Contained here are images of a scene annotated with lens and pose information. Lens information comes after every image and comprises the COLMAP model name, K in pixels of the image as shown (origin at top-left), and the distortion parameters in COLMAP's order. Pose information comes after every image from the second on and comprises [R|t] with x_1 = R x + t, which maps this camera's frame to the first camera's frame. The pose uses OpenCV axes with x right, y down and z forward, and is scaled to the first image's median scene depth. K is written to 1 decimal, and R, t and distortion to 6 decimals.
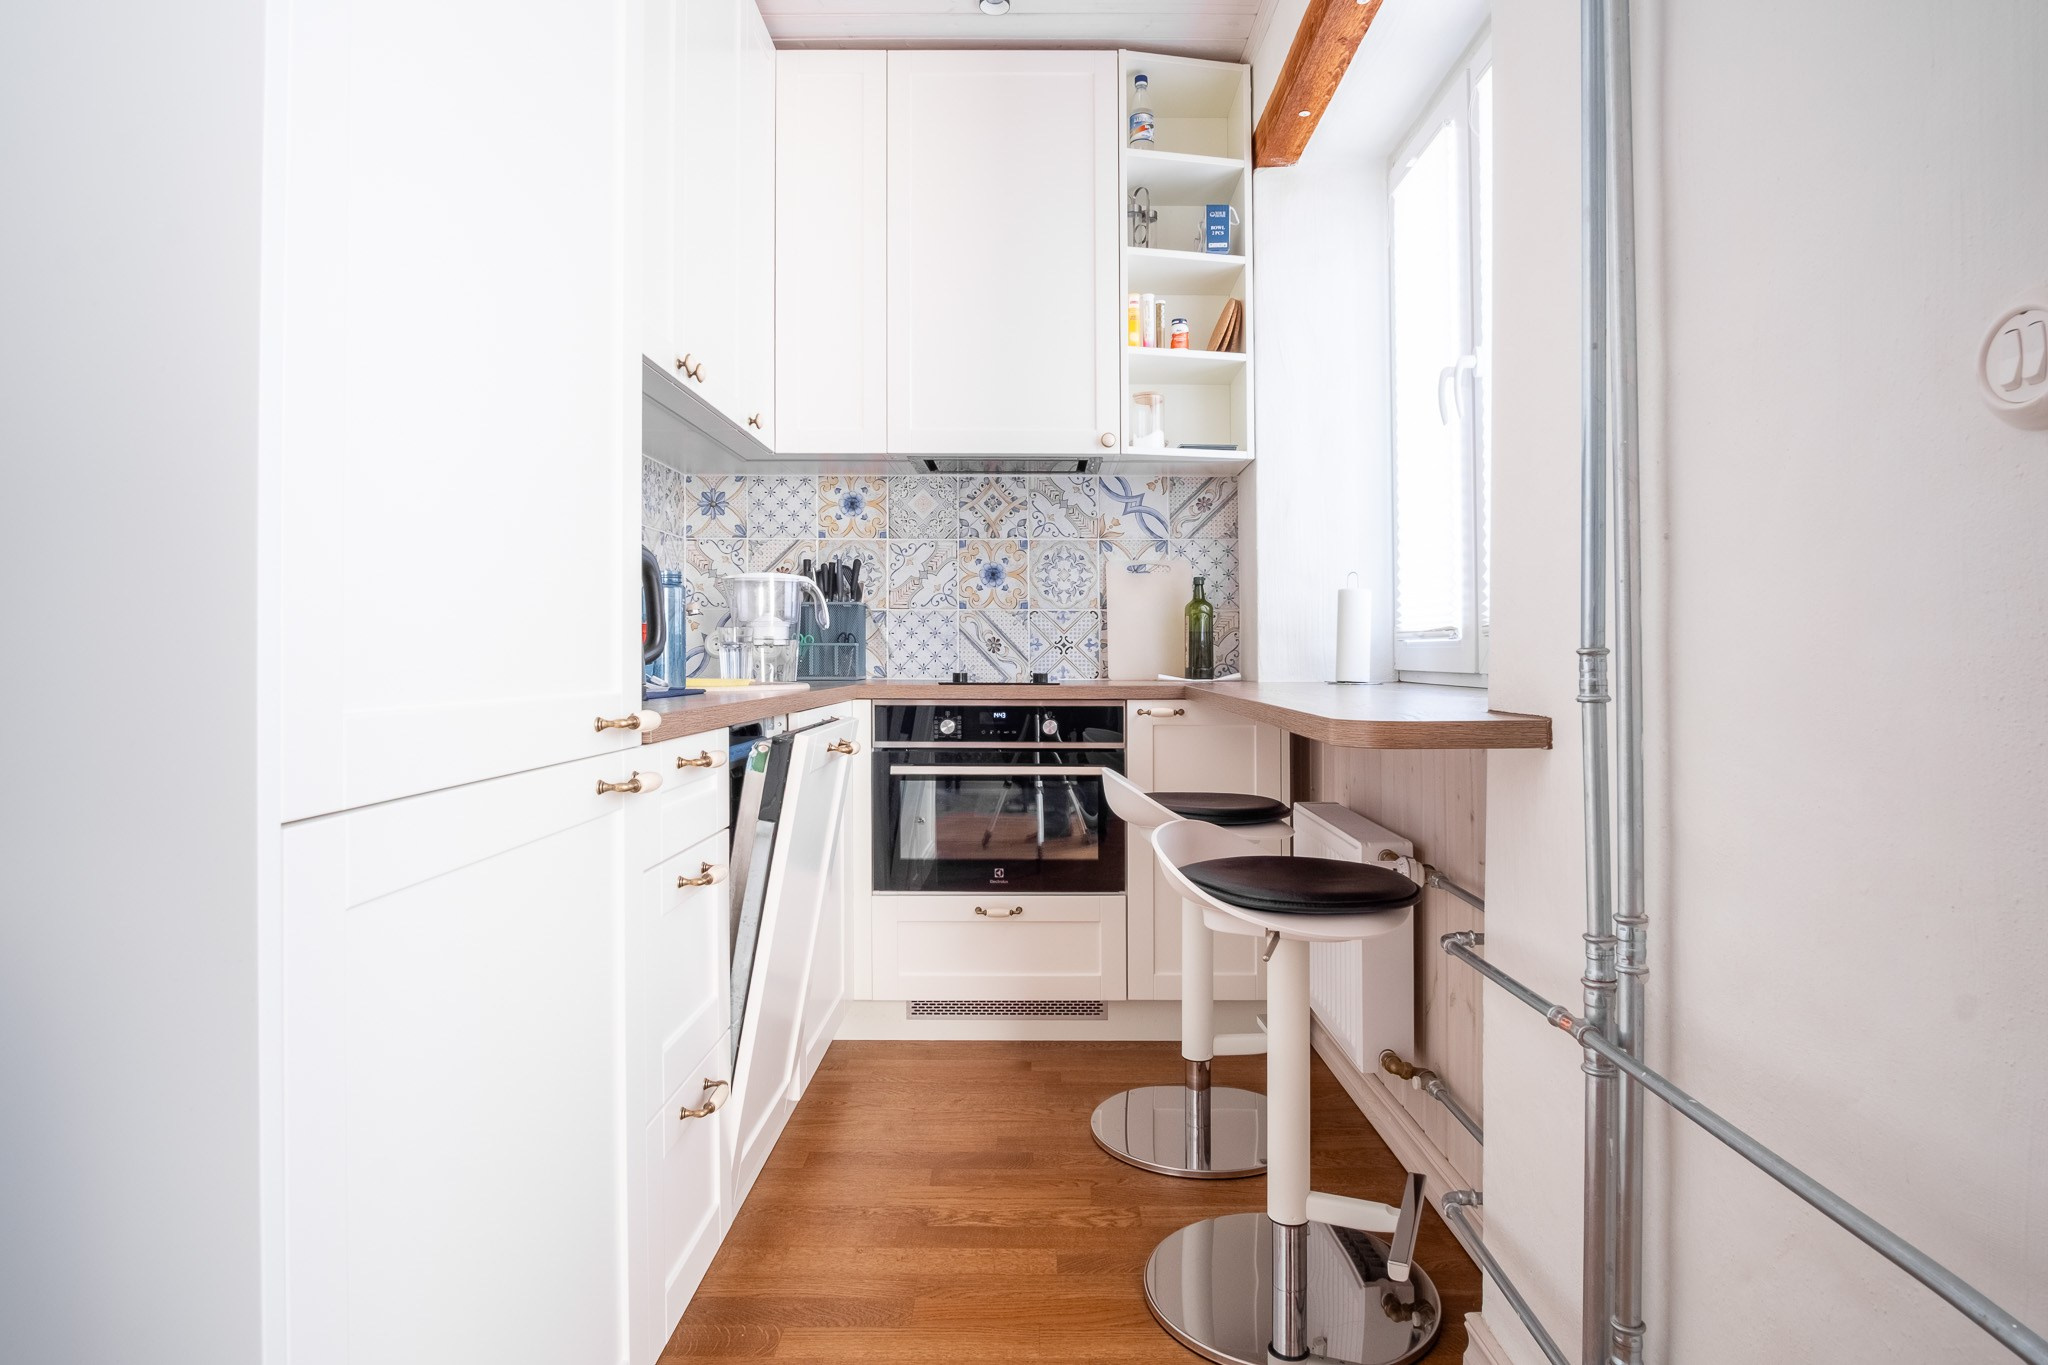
lens RADIAL K [[1096.5, 0, 1033.0], [0, 1096.5, 671.7], [0, 0, 1]] dist [-0.031861, 0.009612]
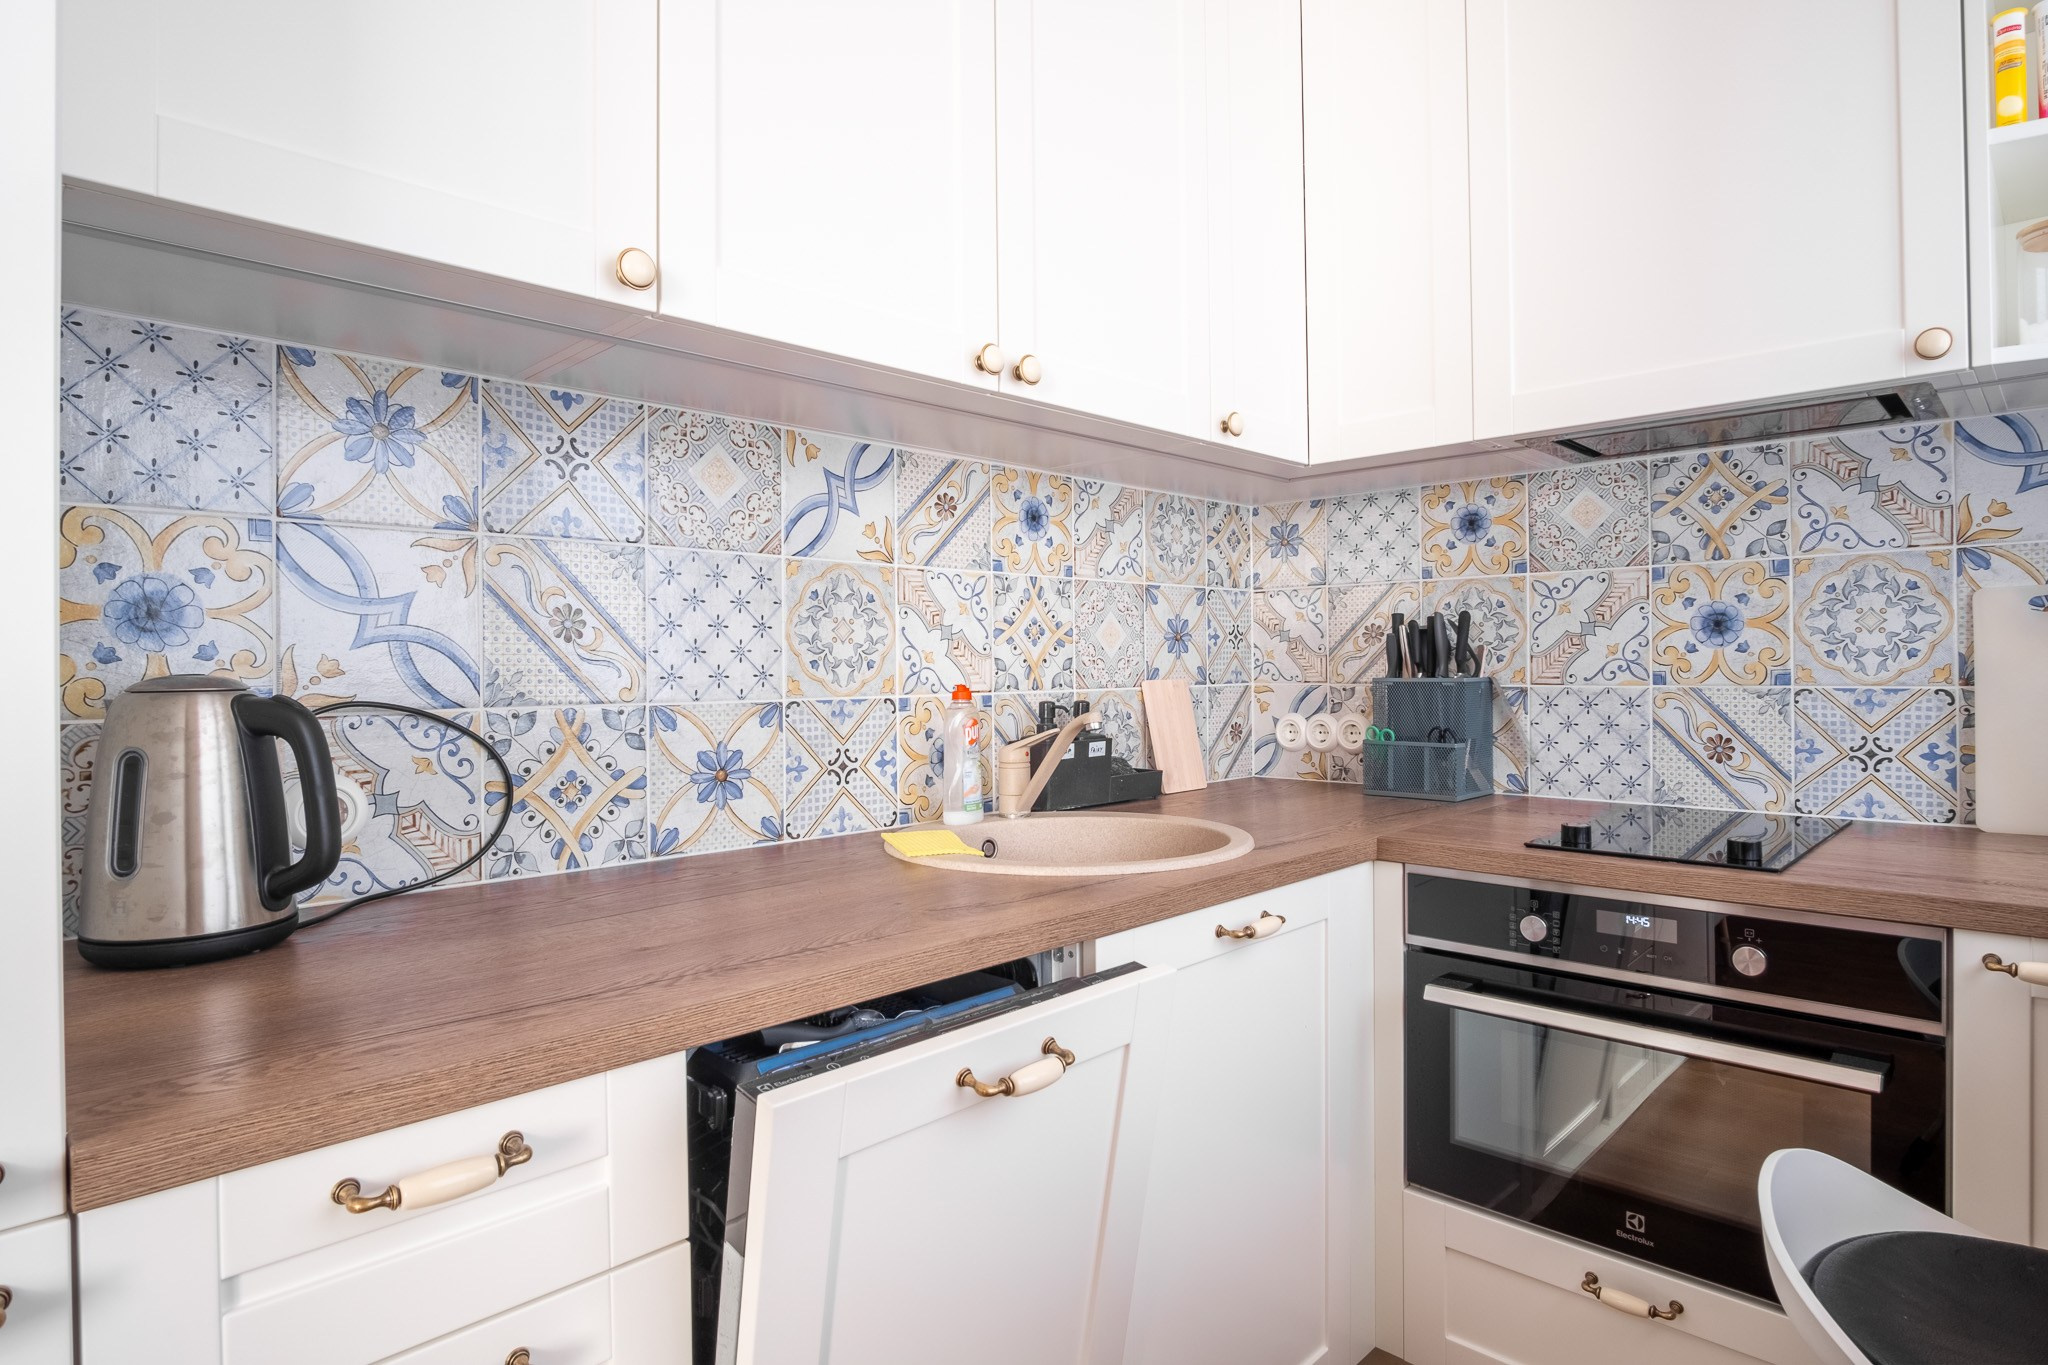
lens RADIAL K [[1096.5, 0, 1038.2], [0, 1096.5, 675.9], [0, 0, 1]] dist [-0.031861, 0.009612]
pose [[0.719125, -0.004619, -0.694866, 0.100149], [0.002641, 0.999989, -0.003913, -0.060631], [0.694876, 0.000979, 0.719129, 0.354255]]
